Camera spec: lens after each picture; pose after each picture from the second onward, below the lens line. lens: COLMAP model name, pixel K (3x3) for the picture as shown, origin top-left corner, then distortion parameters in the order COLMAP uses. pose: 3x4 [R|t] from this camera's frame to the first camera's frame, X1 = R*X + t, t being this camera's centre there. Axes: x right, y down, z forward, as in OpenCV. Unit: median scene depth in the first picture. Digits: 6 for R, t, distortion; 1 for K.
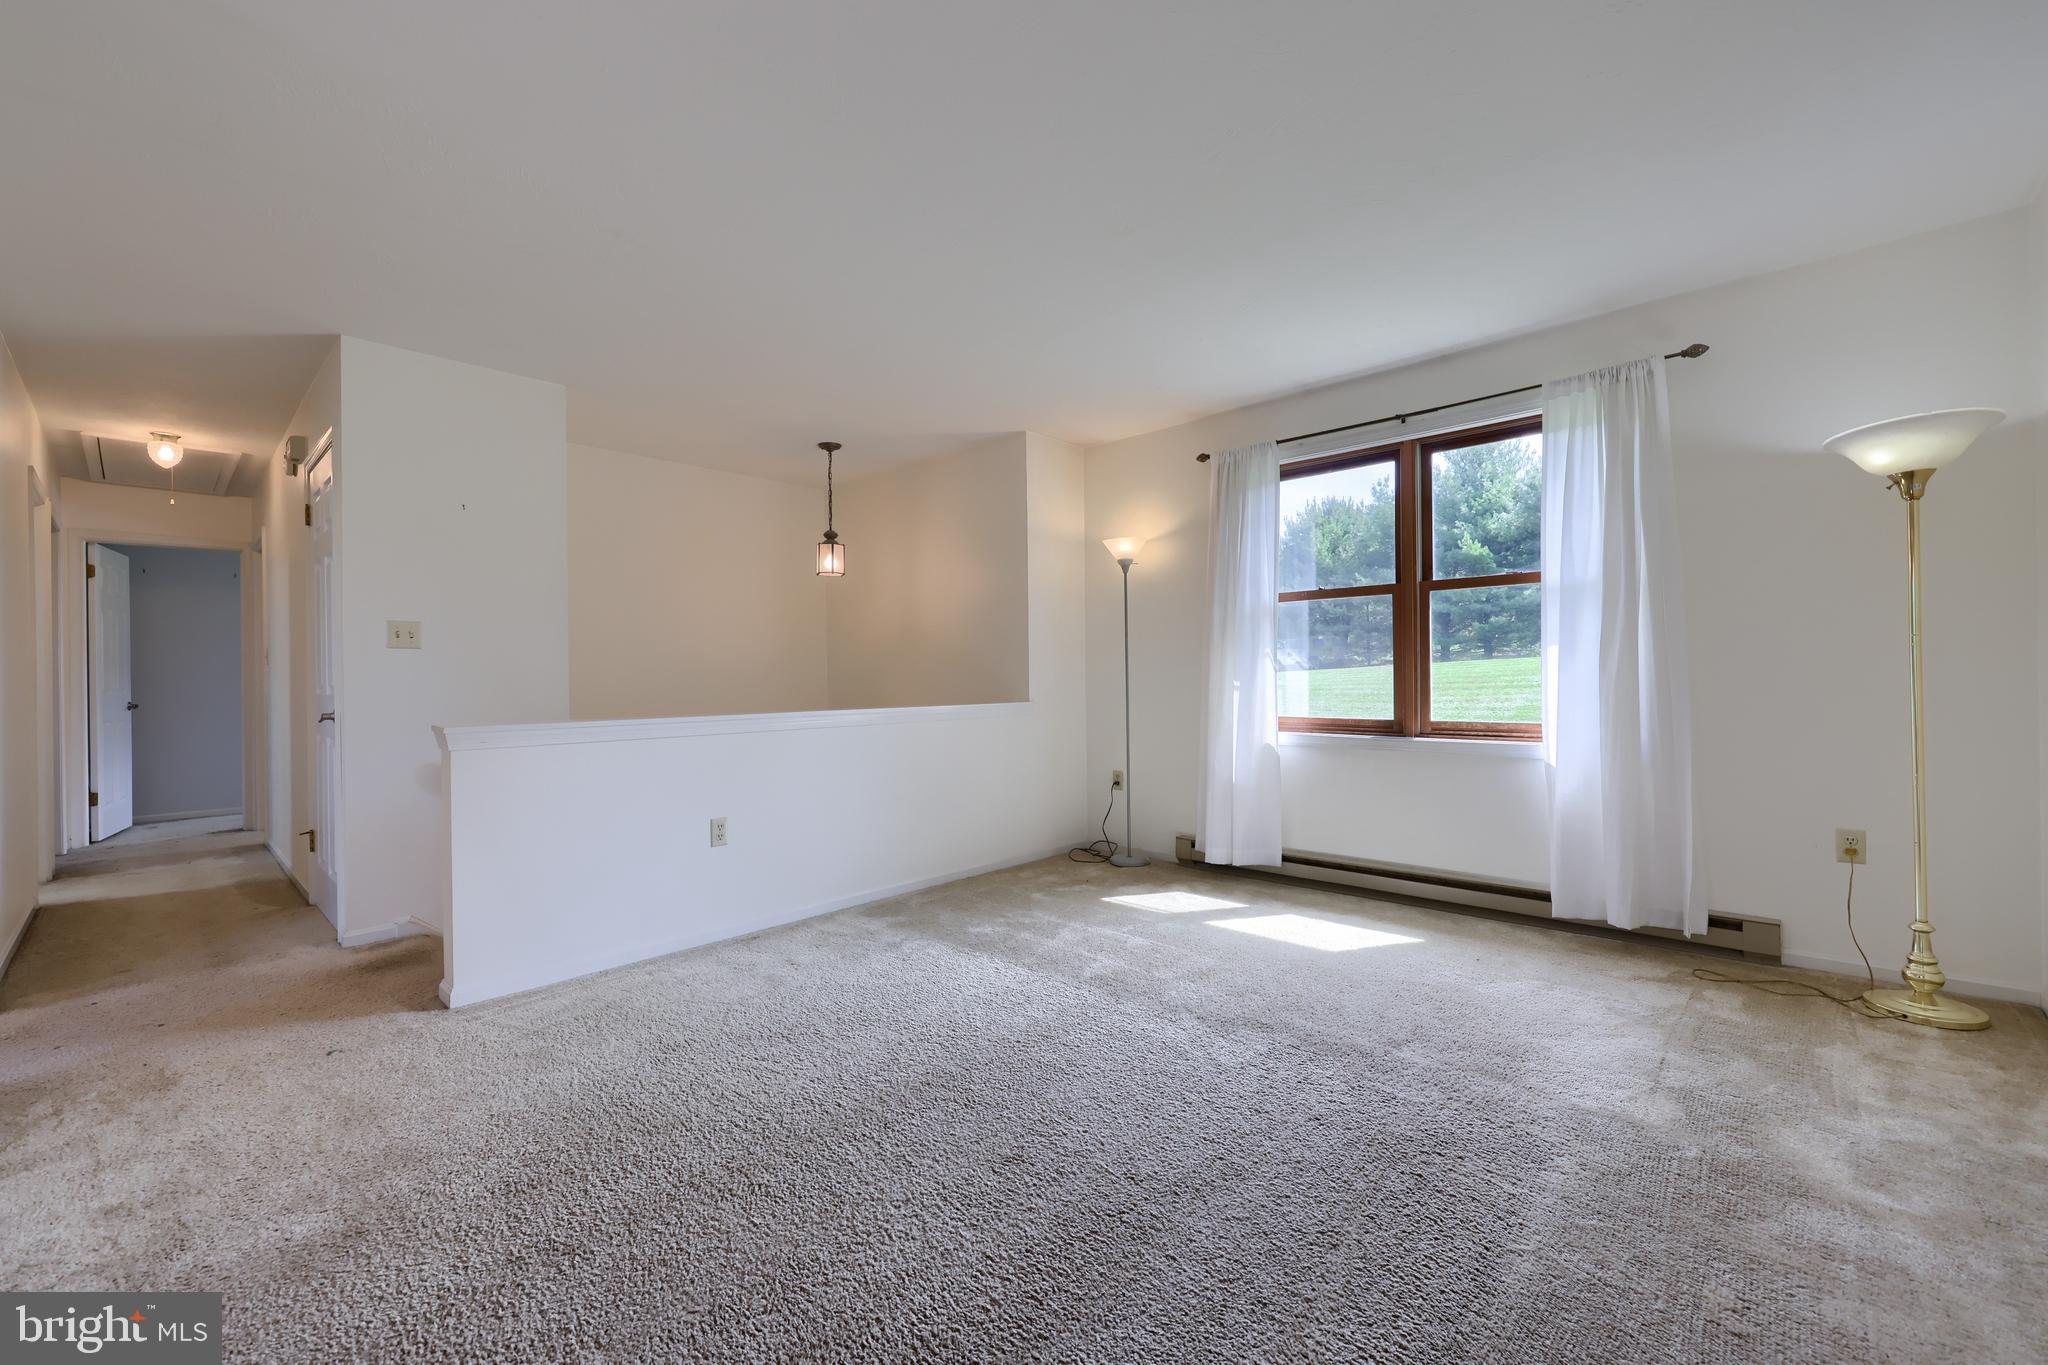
lens RADIAL K [[833.7, 0, 985.3], [0, 833.7, 674.0], [0, 0, 1]] dist [0.000669, 0.001249]
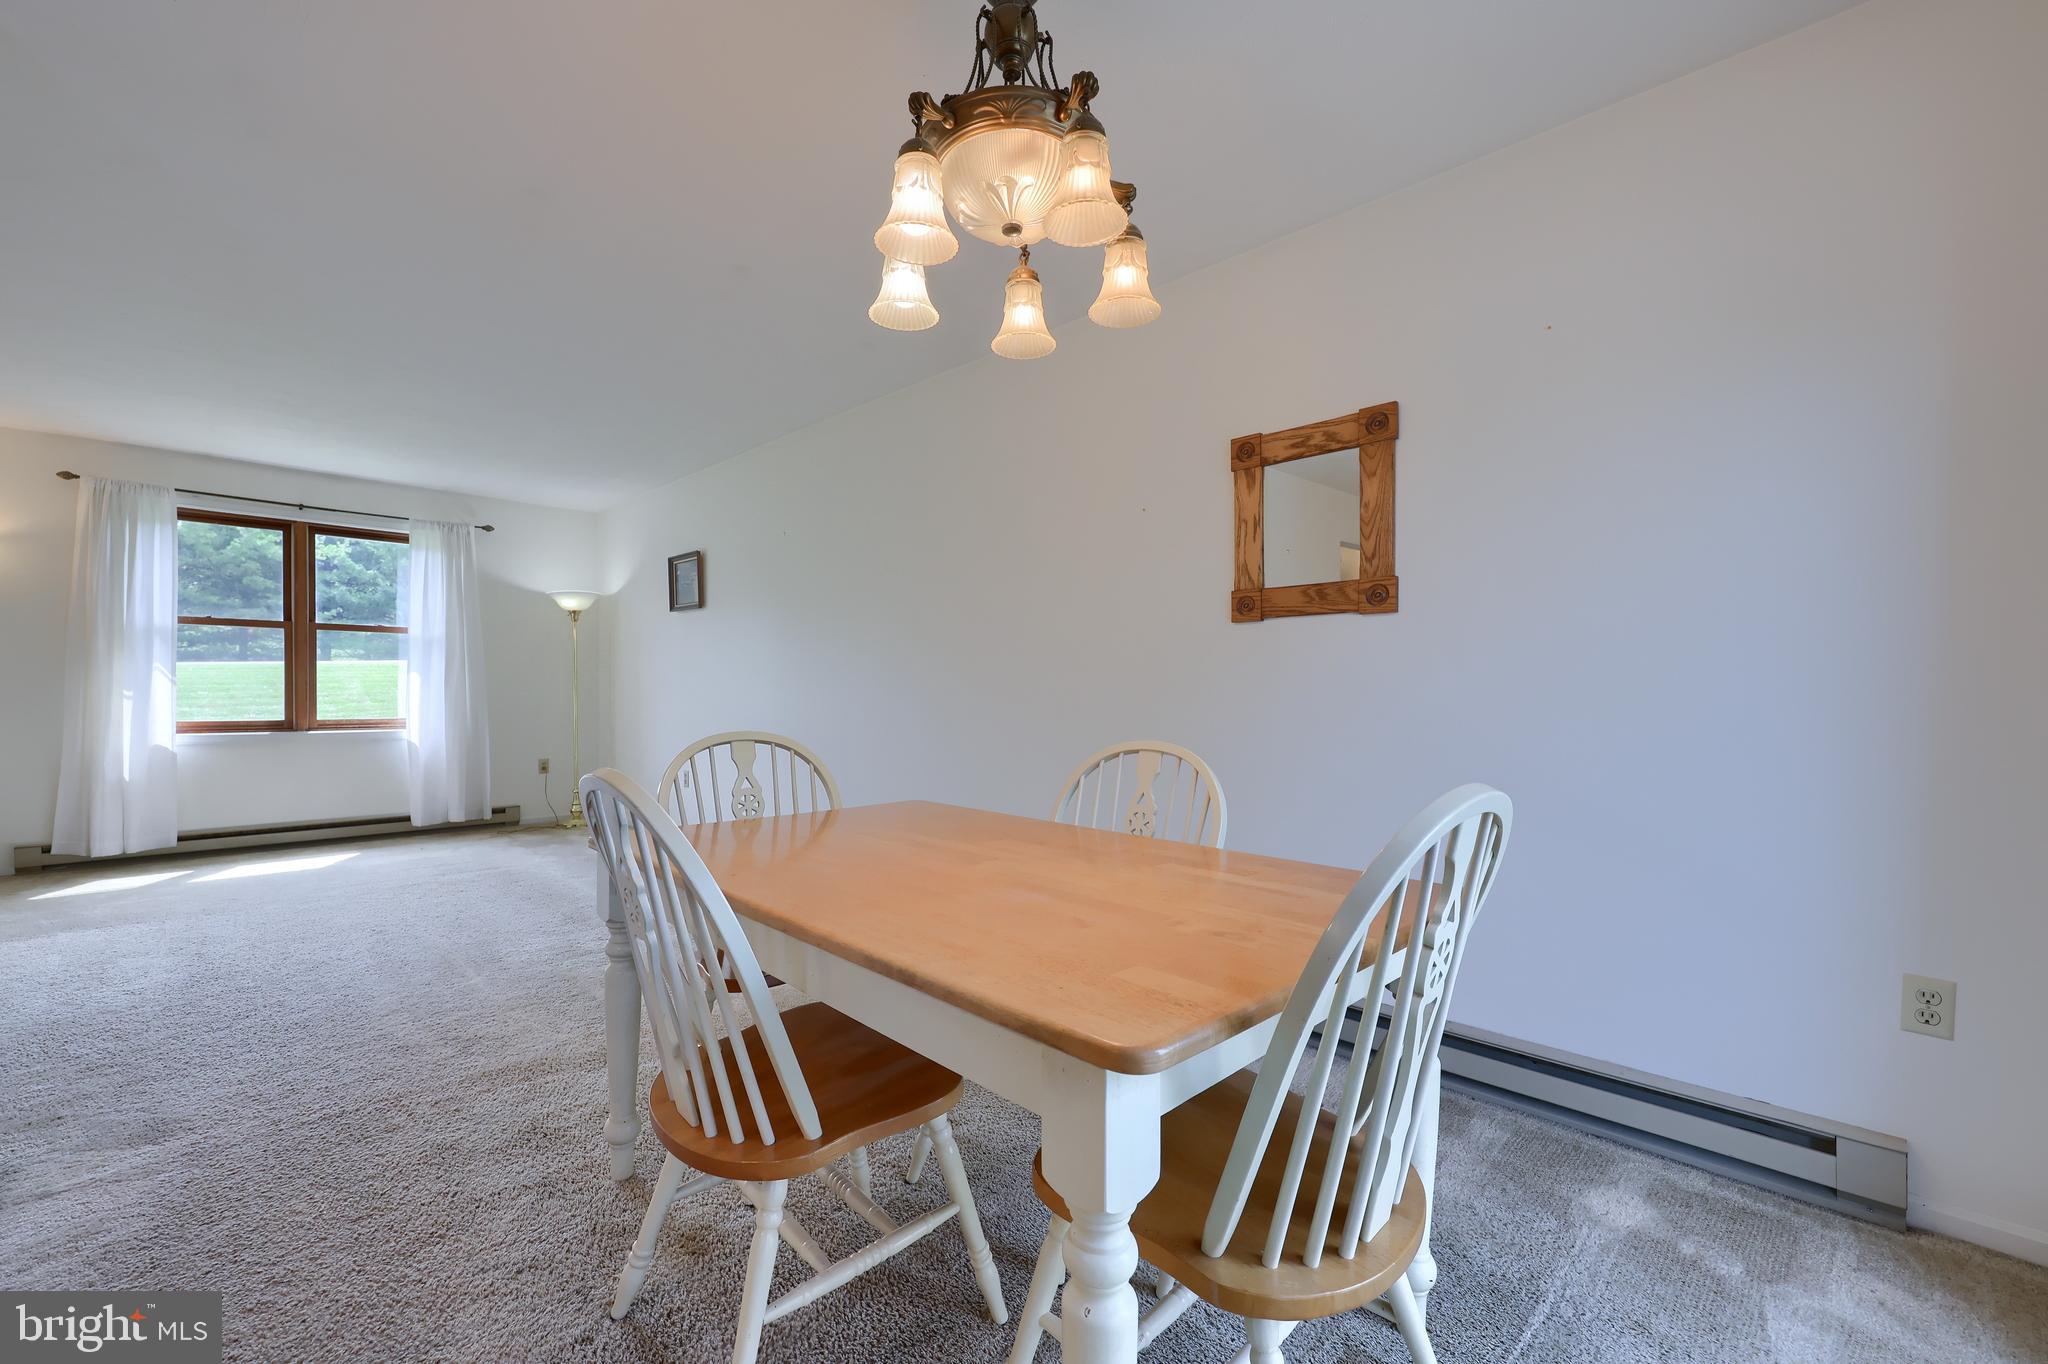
lens RADIAL K [[833.7, 0, 994.5], [0, 833.7, 701.8], [0, 0, 1]] dist [0.000669, 0.001249]
pose [[0.034539, -0.002439, 0.999400, -0.879411], [-0.014353, 0.999893, 0.002936, 0.003842], [-0.999300, -0.014446, 0.034500, -0.228498]]
